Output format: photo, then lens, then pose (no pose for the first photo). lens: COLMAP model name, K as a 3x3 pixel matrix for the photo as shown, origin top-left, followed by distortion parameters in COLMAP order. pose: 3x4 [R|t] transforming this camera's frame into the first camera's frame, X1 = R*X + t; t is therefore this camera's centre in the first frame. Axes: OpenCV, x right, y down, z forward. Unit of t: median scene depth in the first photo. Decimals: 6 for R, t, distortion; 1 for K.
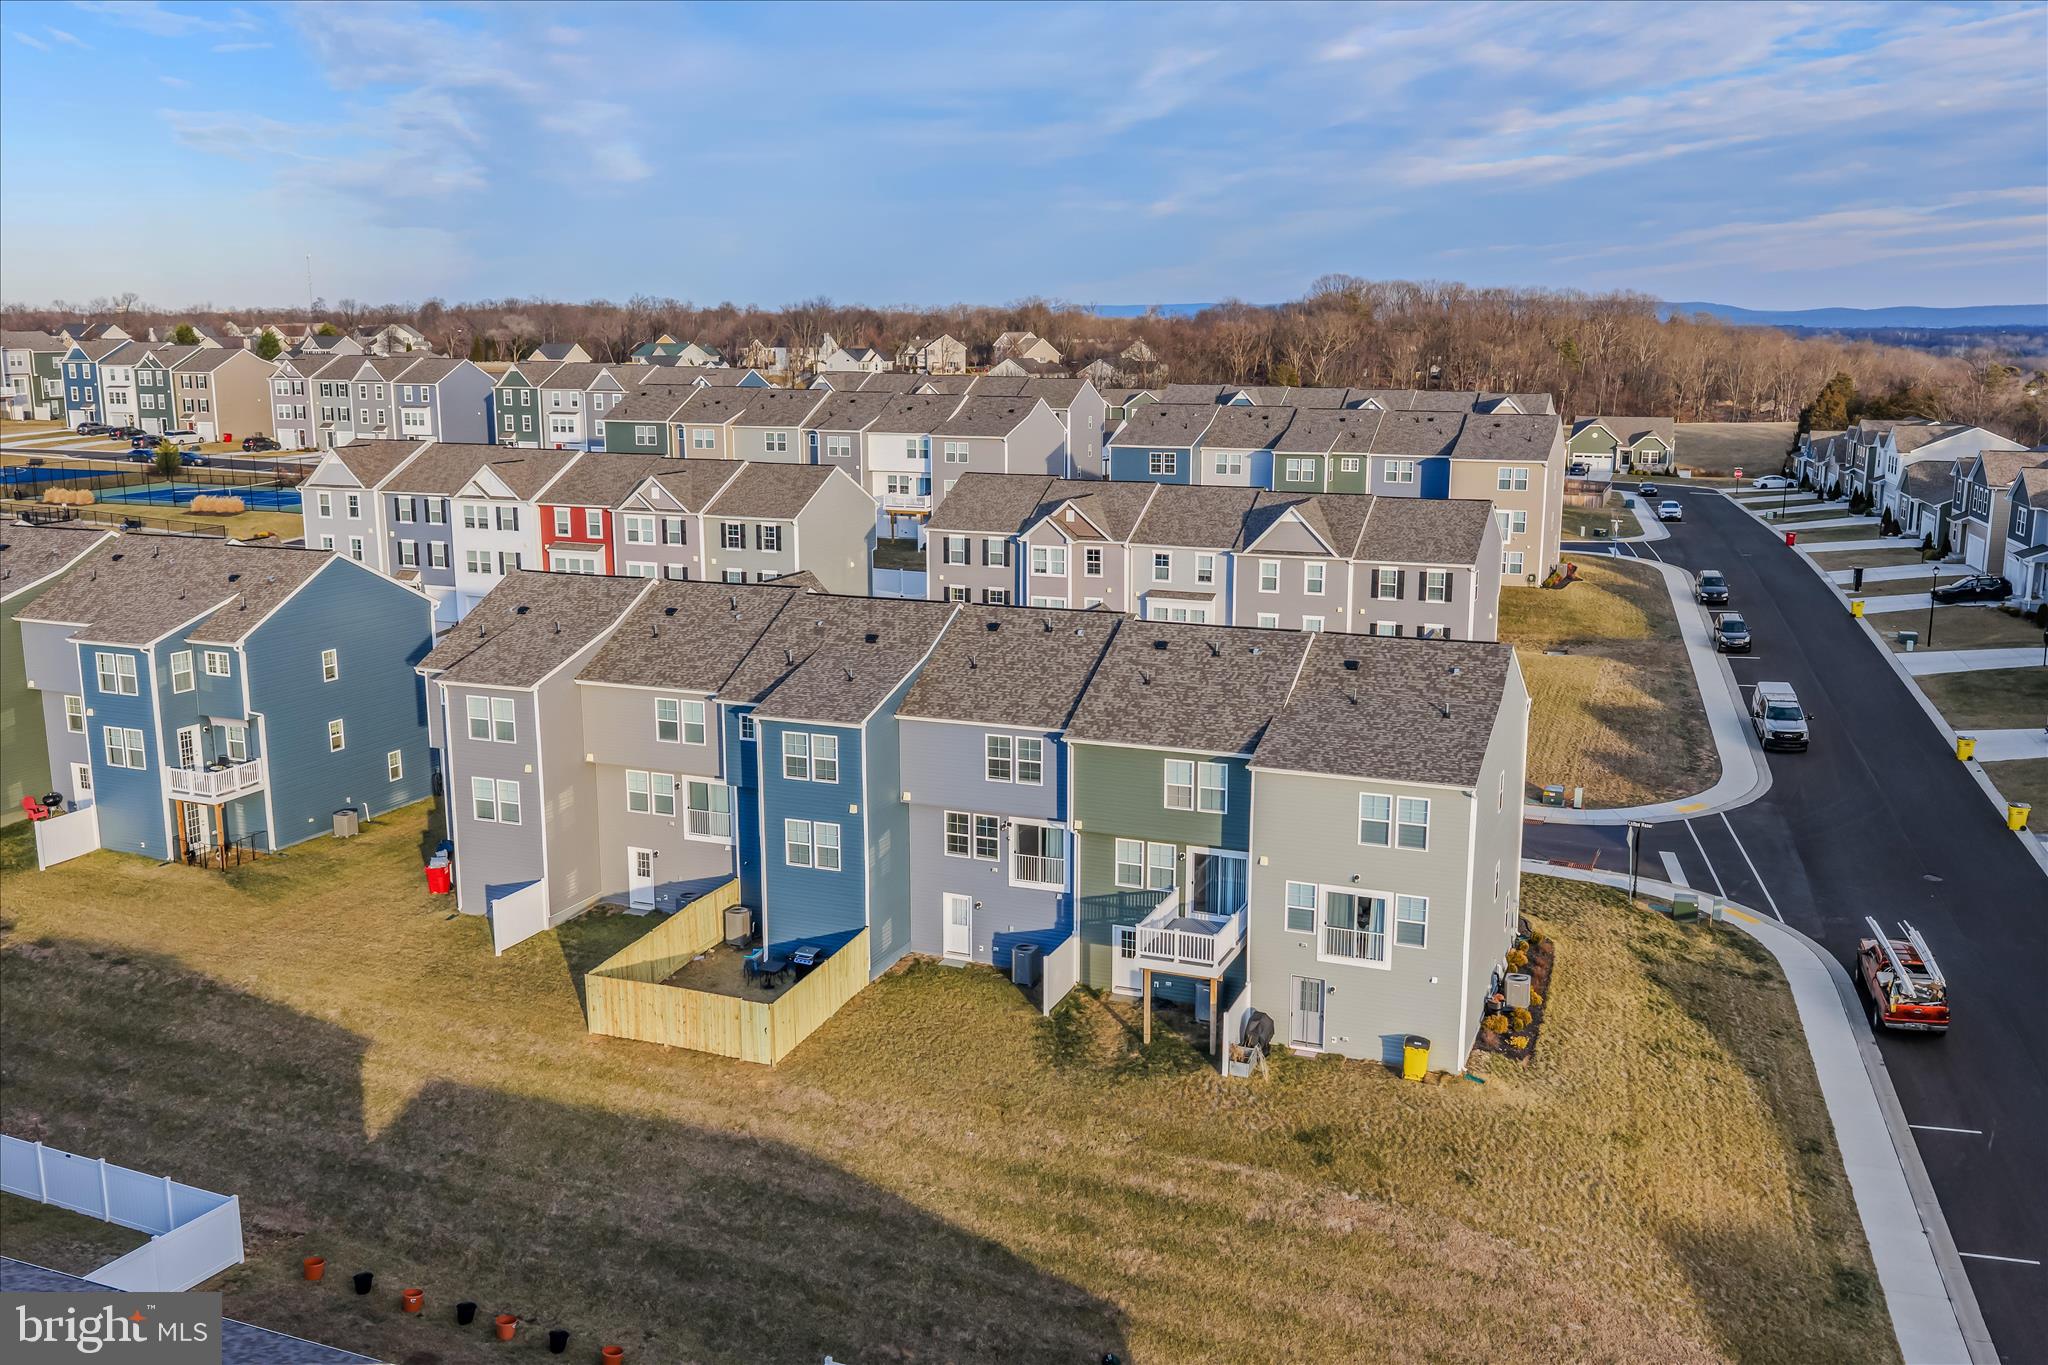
lens RADIAL K [[1750.0, 0, 1023.8], [0, 1750.0, 677.7], [0, 0, 1]] dist [0.032999, -0.073897]
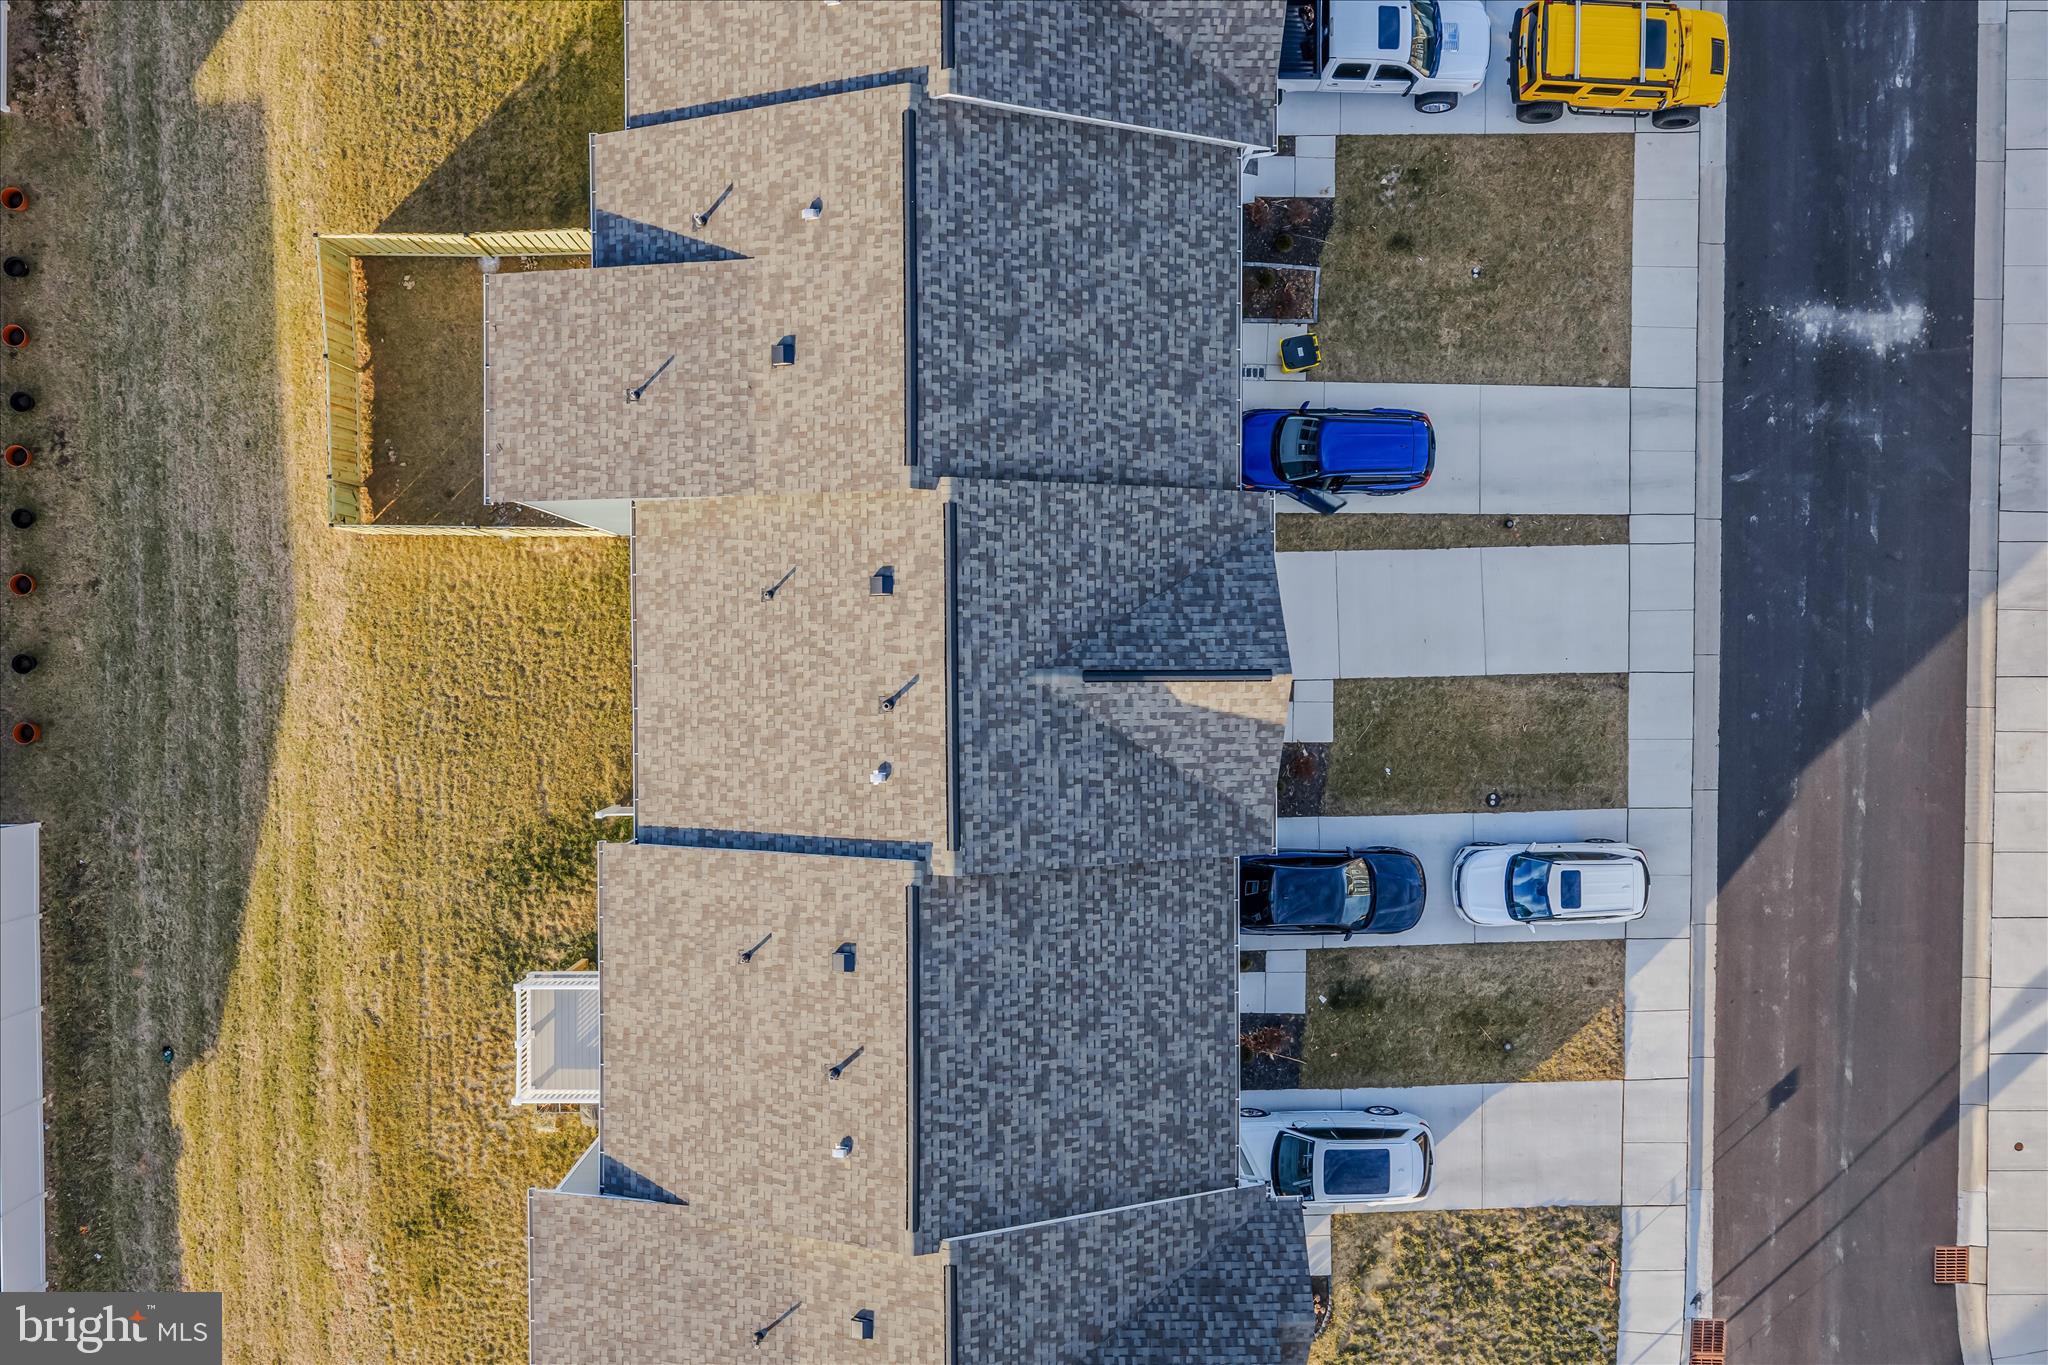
lens RADIAL K [[1697.7, 0, 1030.6], [0, 1697.7, 691.9], [0, 0, 1]] dist [0.031661, -0.058218]
pose [[0.379615, 0.924859, 0.022990, 0.015968], [-0.198422, 0.057121, 0.978451, -0.510514], [0.903616, -0.375996, 0.205196, 0.962122]]
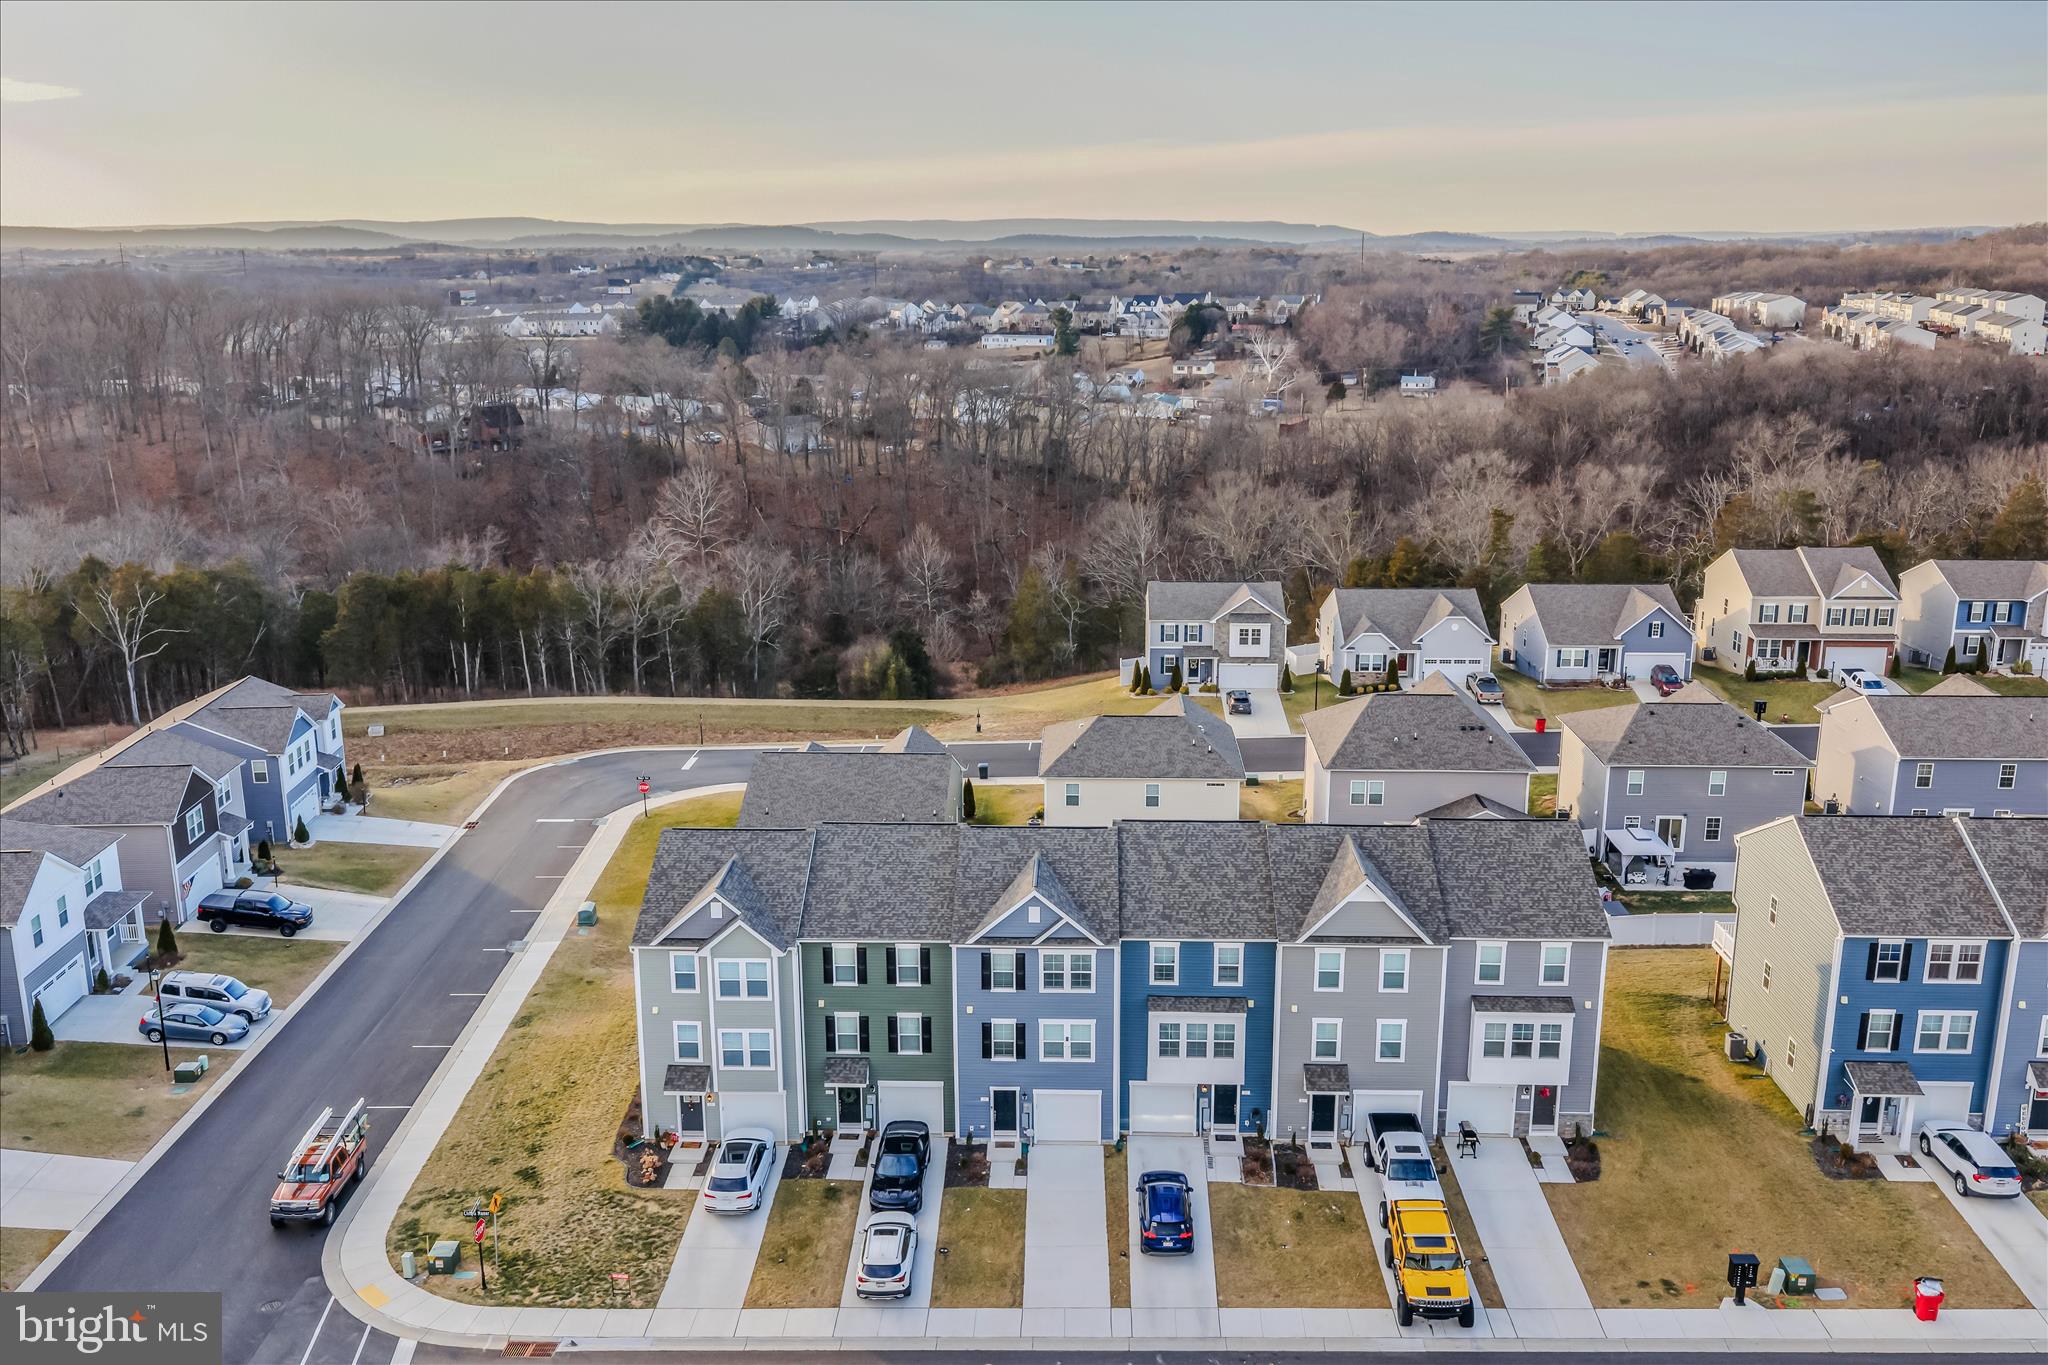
lens RADIAL K [[1722.0, 0, 1024.0], [0, 1722.0, 682.5], [0, 0, 1]] dist [0.027560, -0.058369]
pose [[-0.940700, 0.088651, -0.327451, 0.412982], [-0.060230, 0.906271, 0.418385, -0.641757], [0.333849, 0.413297, -0.847189, 2.026776]]
